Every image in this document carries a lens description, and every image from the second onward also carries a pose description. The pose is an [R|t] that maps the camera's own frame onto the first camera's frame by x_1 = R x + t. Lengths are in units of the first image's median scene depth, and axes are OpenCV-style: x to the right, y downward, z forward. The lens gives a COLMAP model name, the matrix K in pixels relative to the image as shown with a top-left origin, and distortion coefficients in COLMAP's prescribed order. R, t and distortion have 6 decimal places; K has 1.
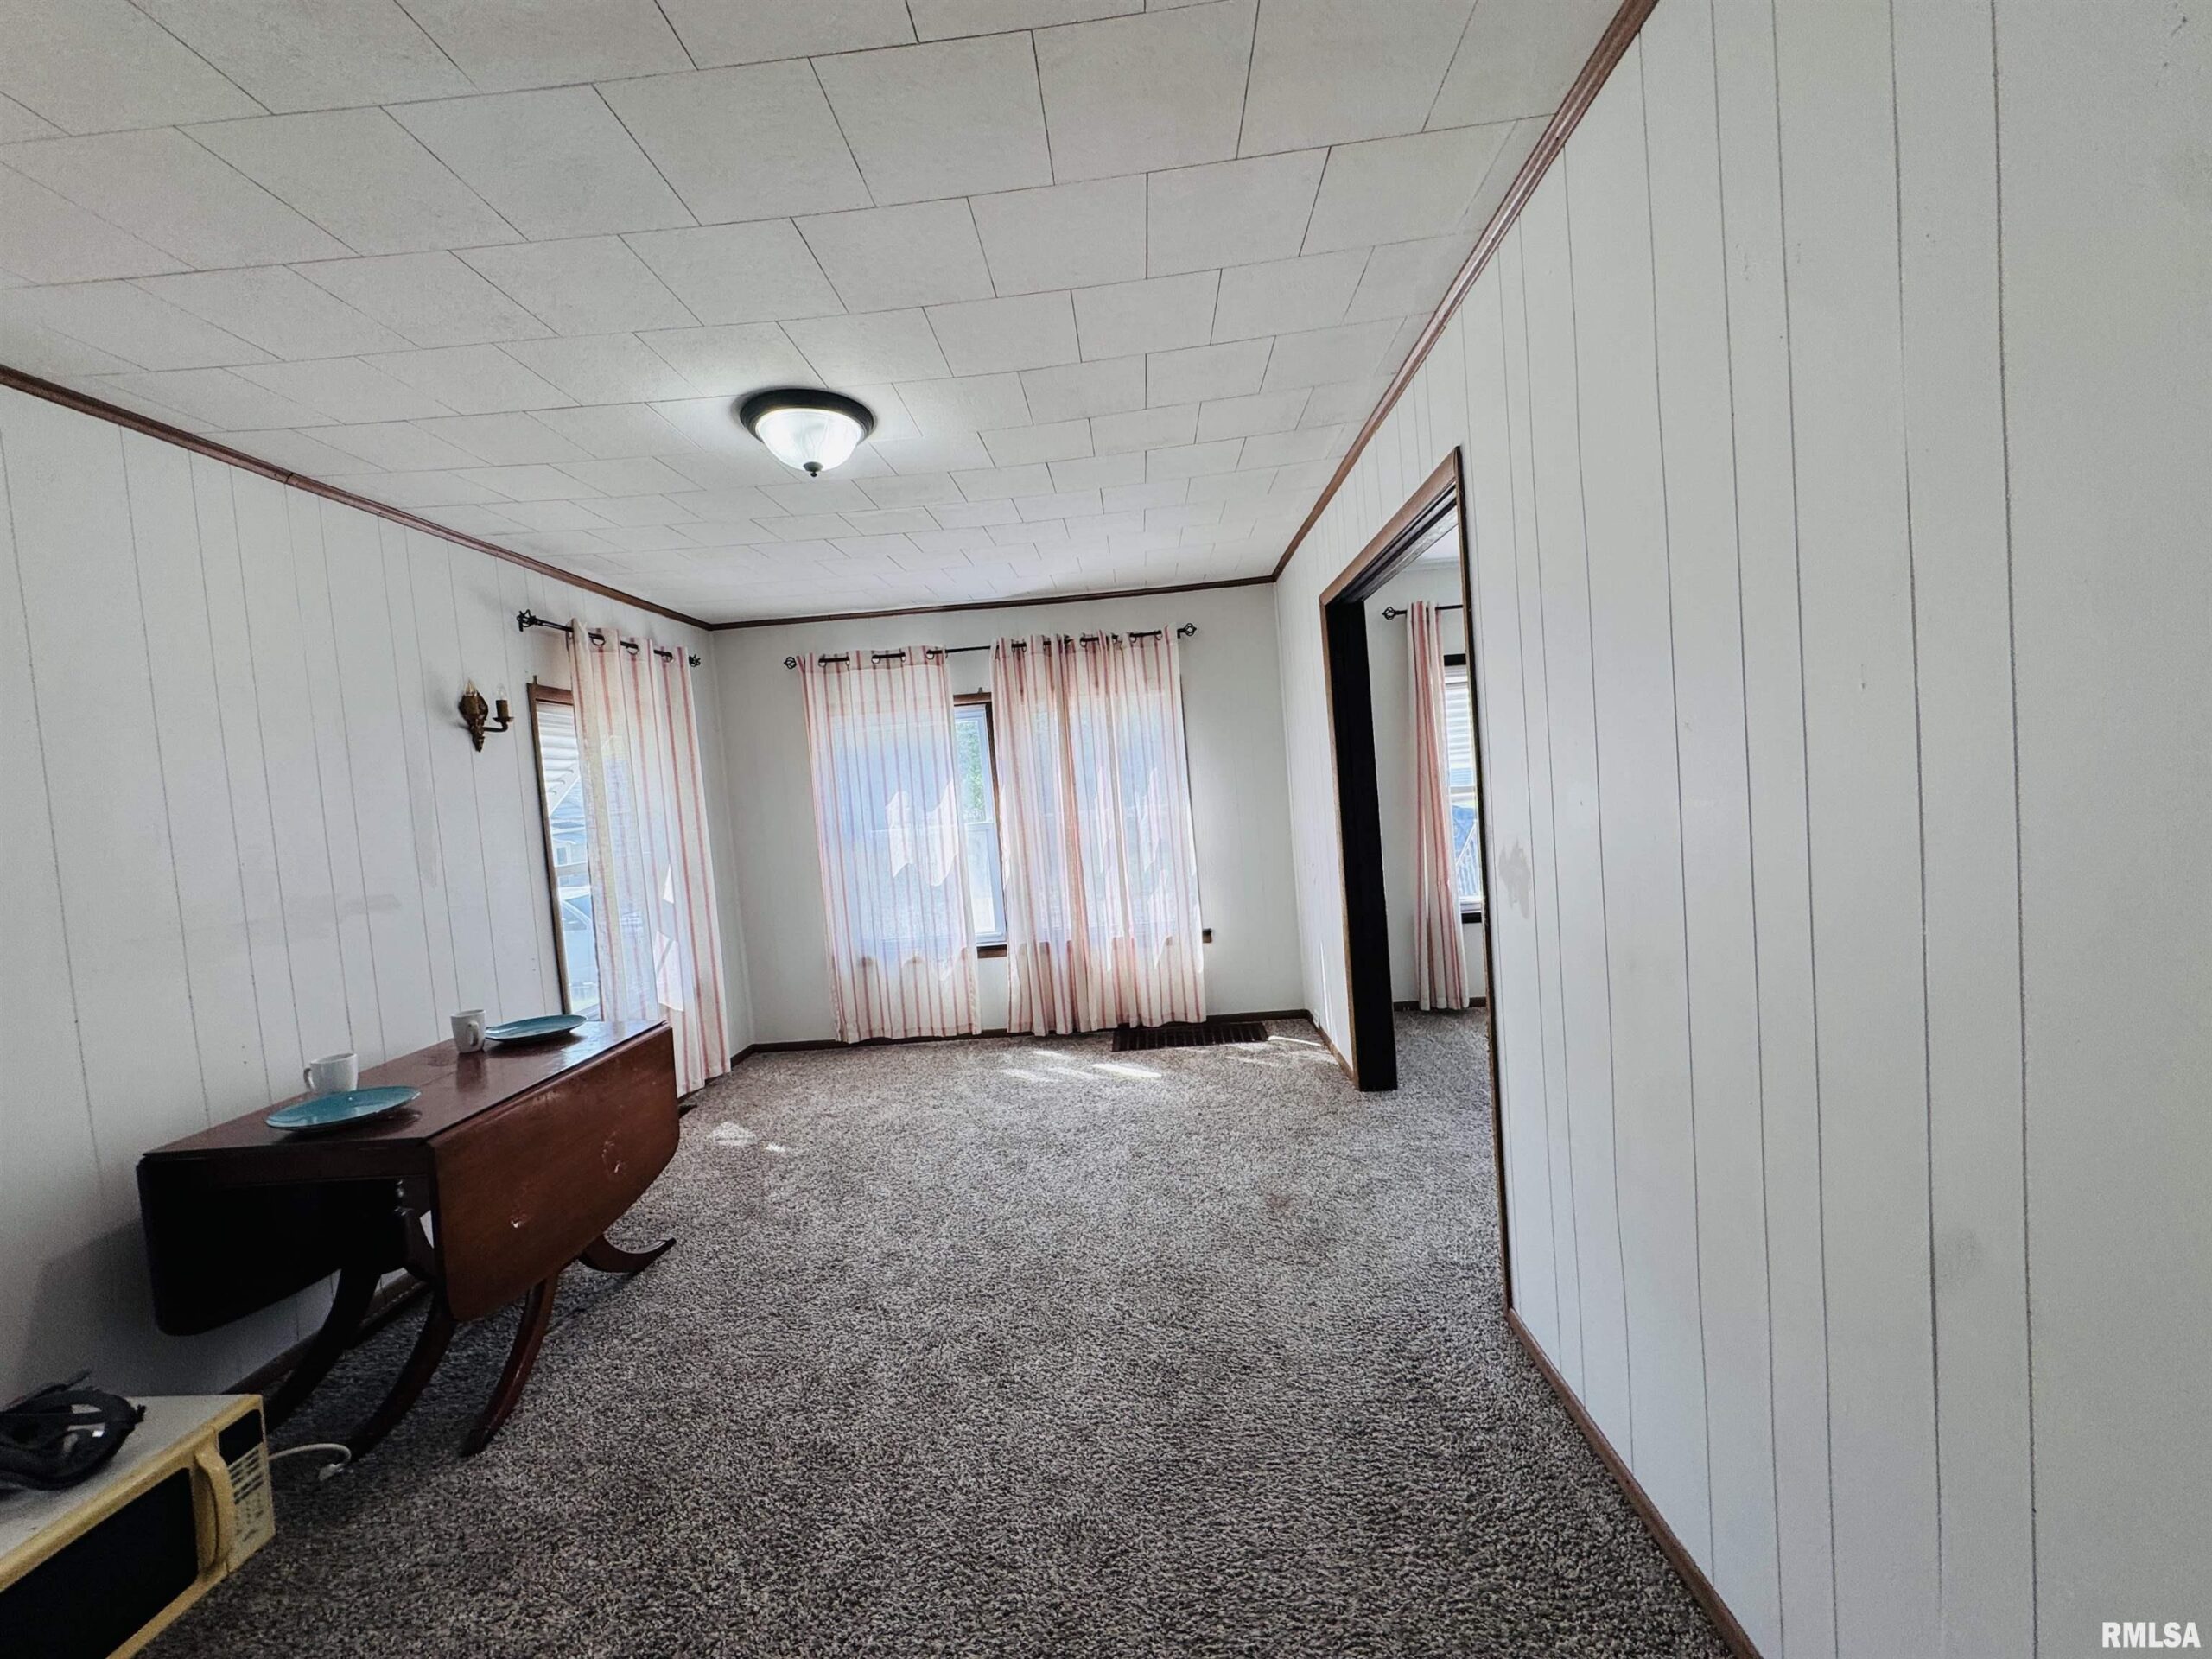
lens RADIAL K [[889.4, 0, 1106.0], [0, 889.4, 829.5], [0, 0, 1]] dist [-0.002353, 0.000594]
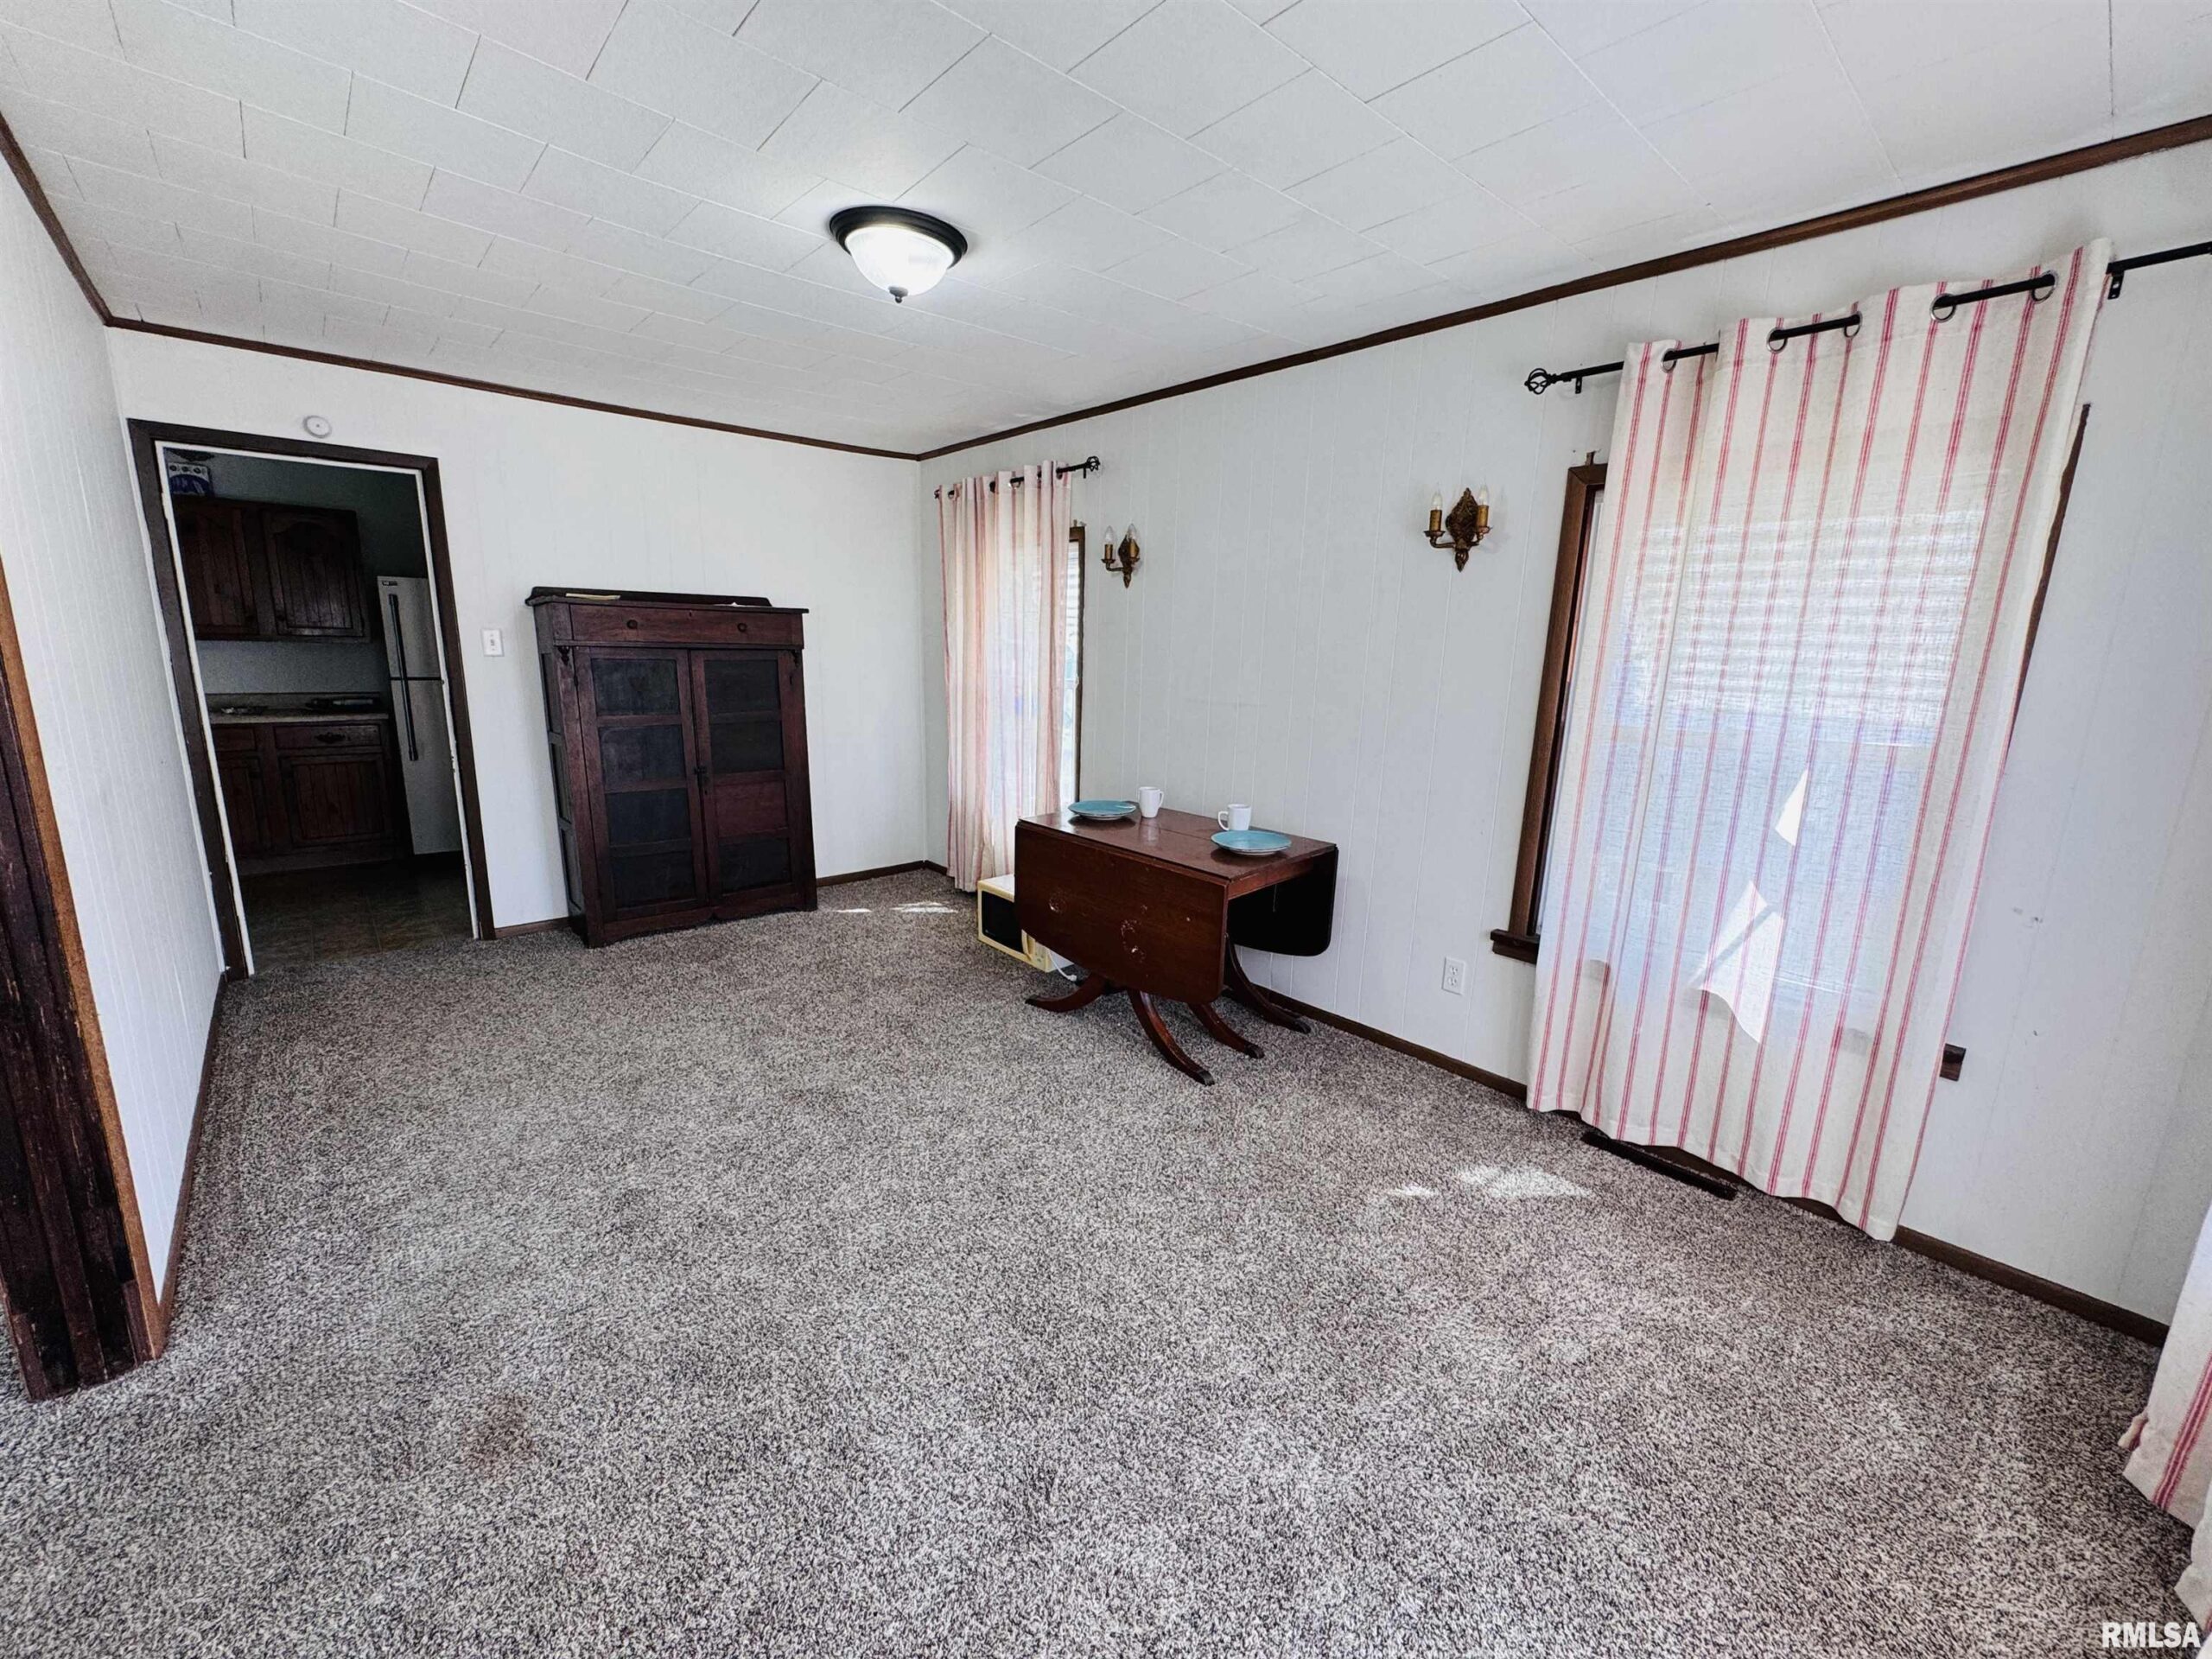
lens RADIAL K [[889.4, 0, 1106.0], [0, 889.4, 829.5], [0, 0, 1]] dist [-0.002353, 0.000594]
pose [[-0.709789, 0.200204, -0.675365, 0.194748], [-0.008348, 0.956303, 0.292259, -0.095940], [0.704365, 0.213080, -0.677102, 1.365949]]
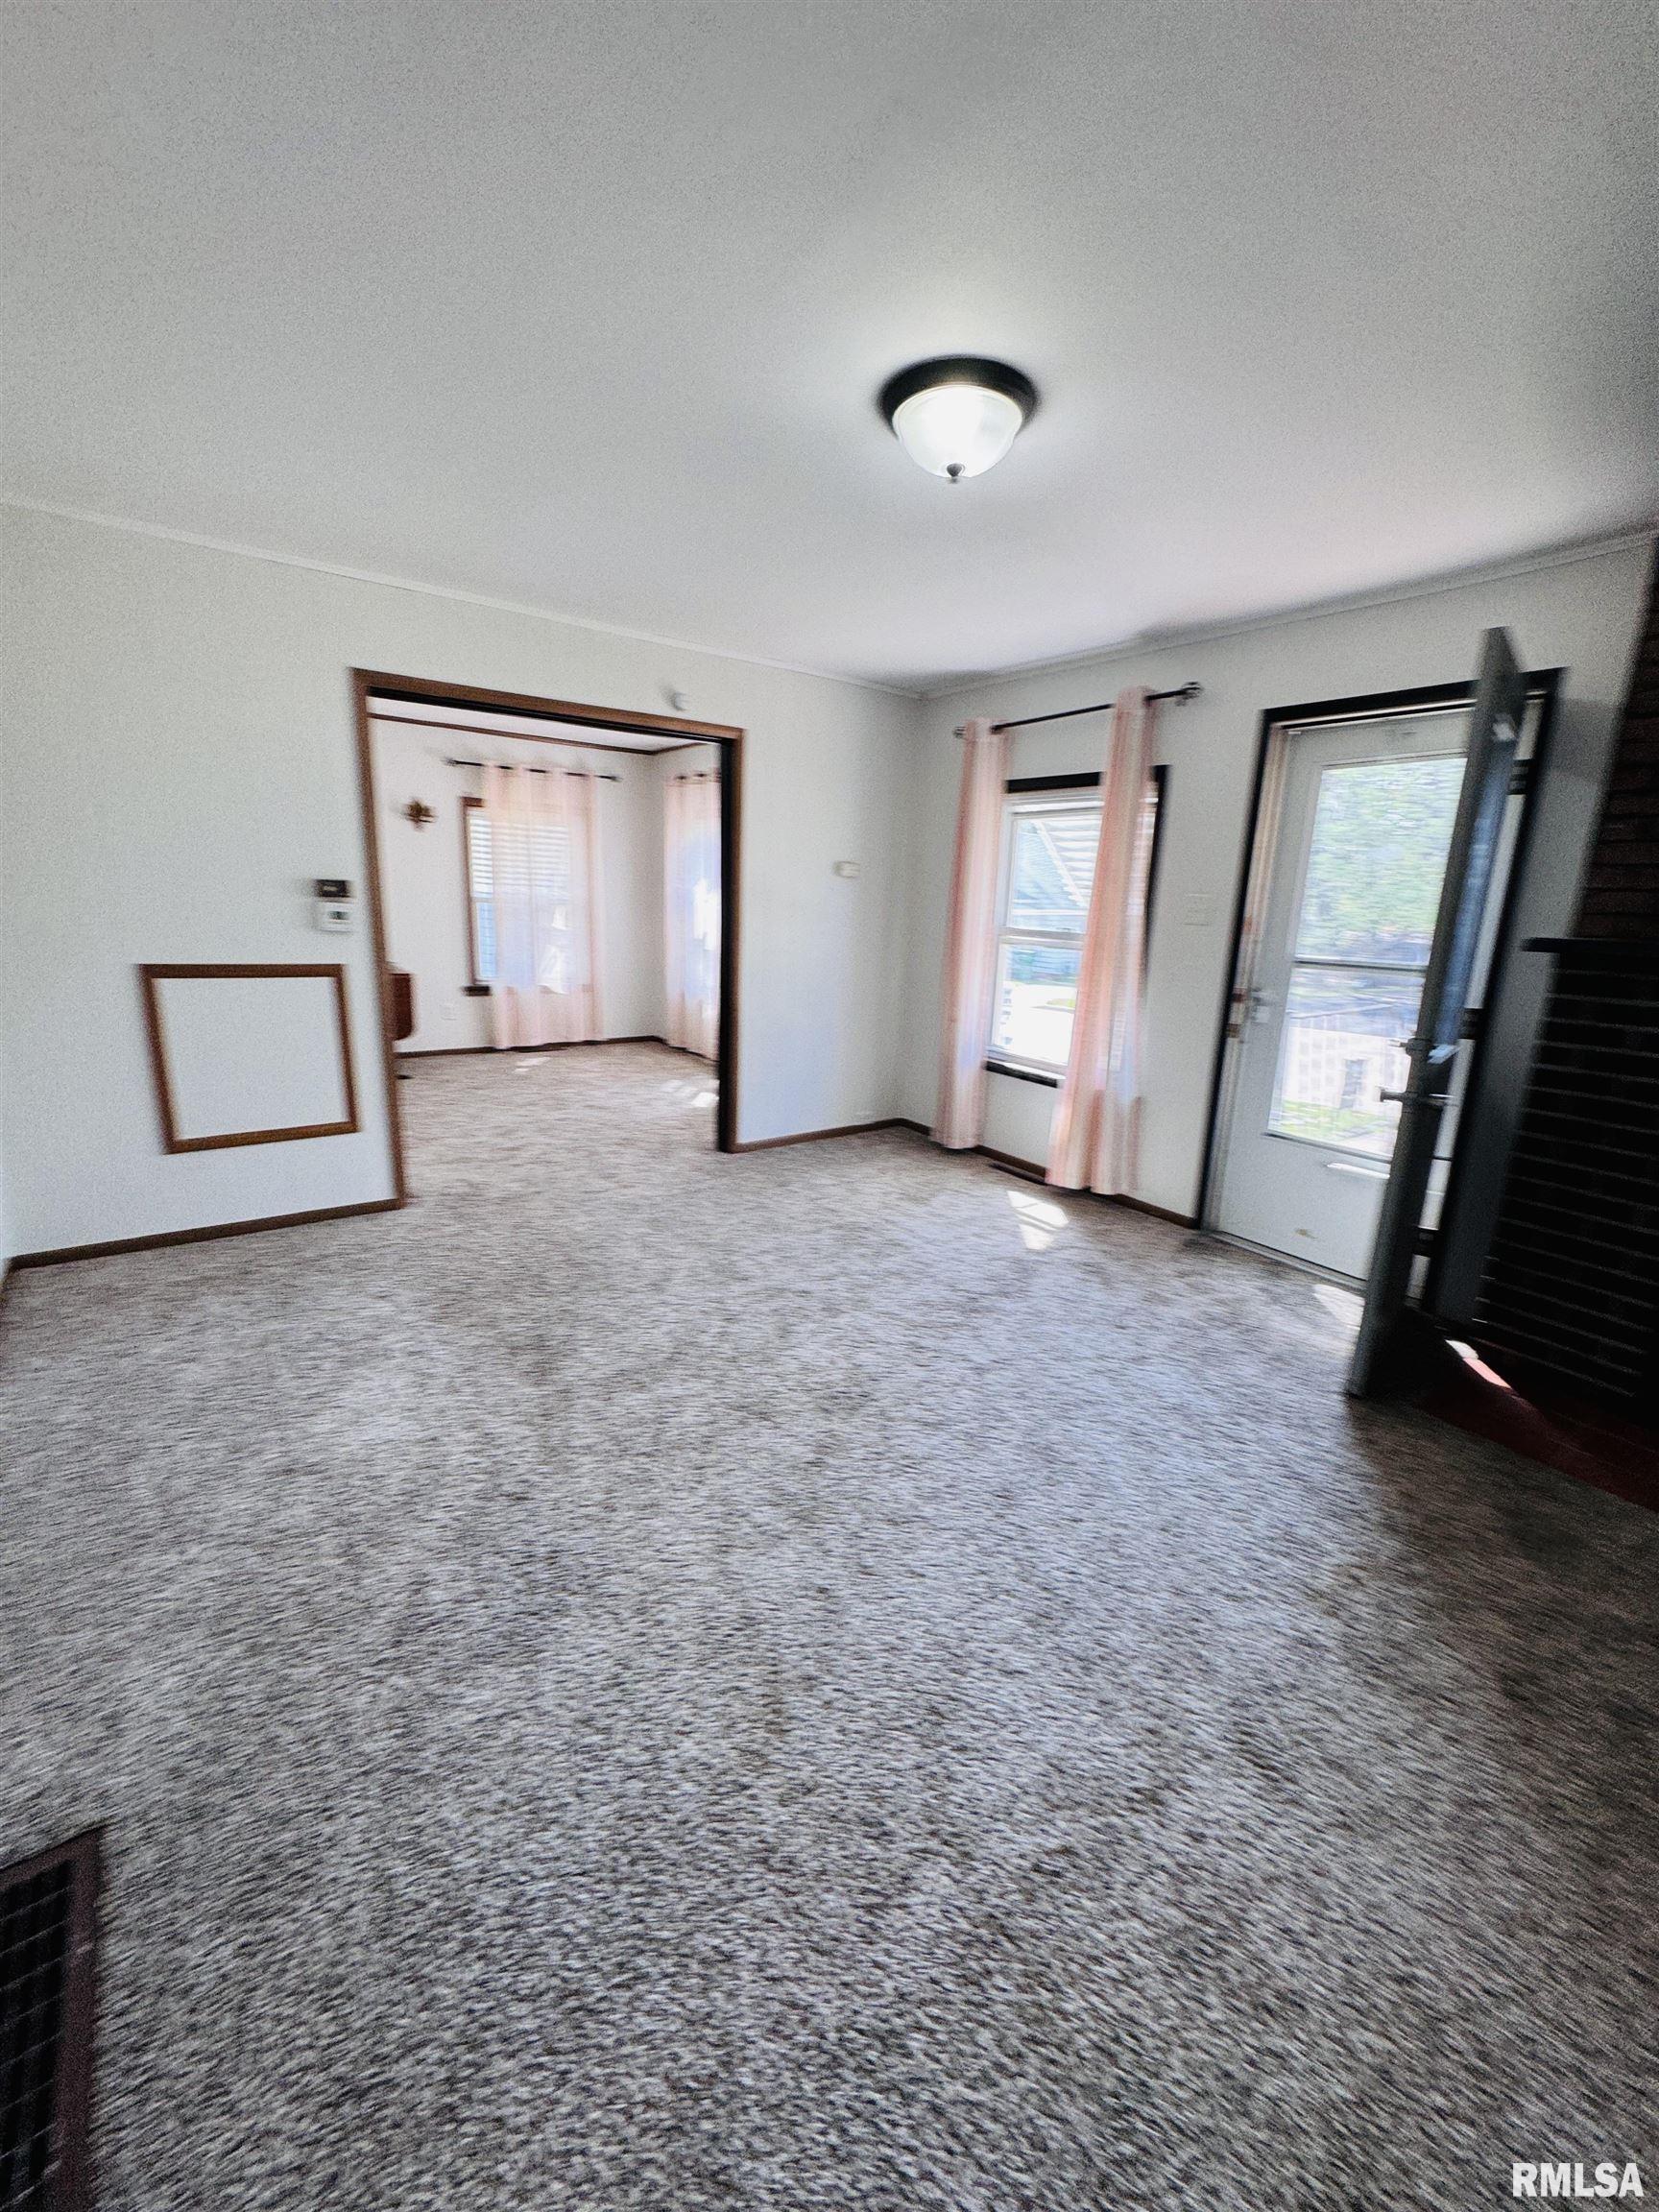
lens RADIAL K [[889.4, 0, 829.5], [0, 889.4, 1106.0], [0, 0, 1]] dist [-0.002353, 0.000594]
pose [[0.626702, 0.277741, -0.728083, 1.482875], [-0.124837, 0.958043, 0.258009, -0.122977], [0.769195, -0.070803, 0.635080, 0.370872]]
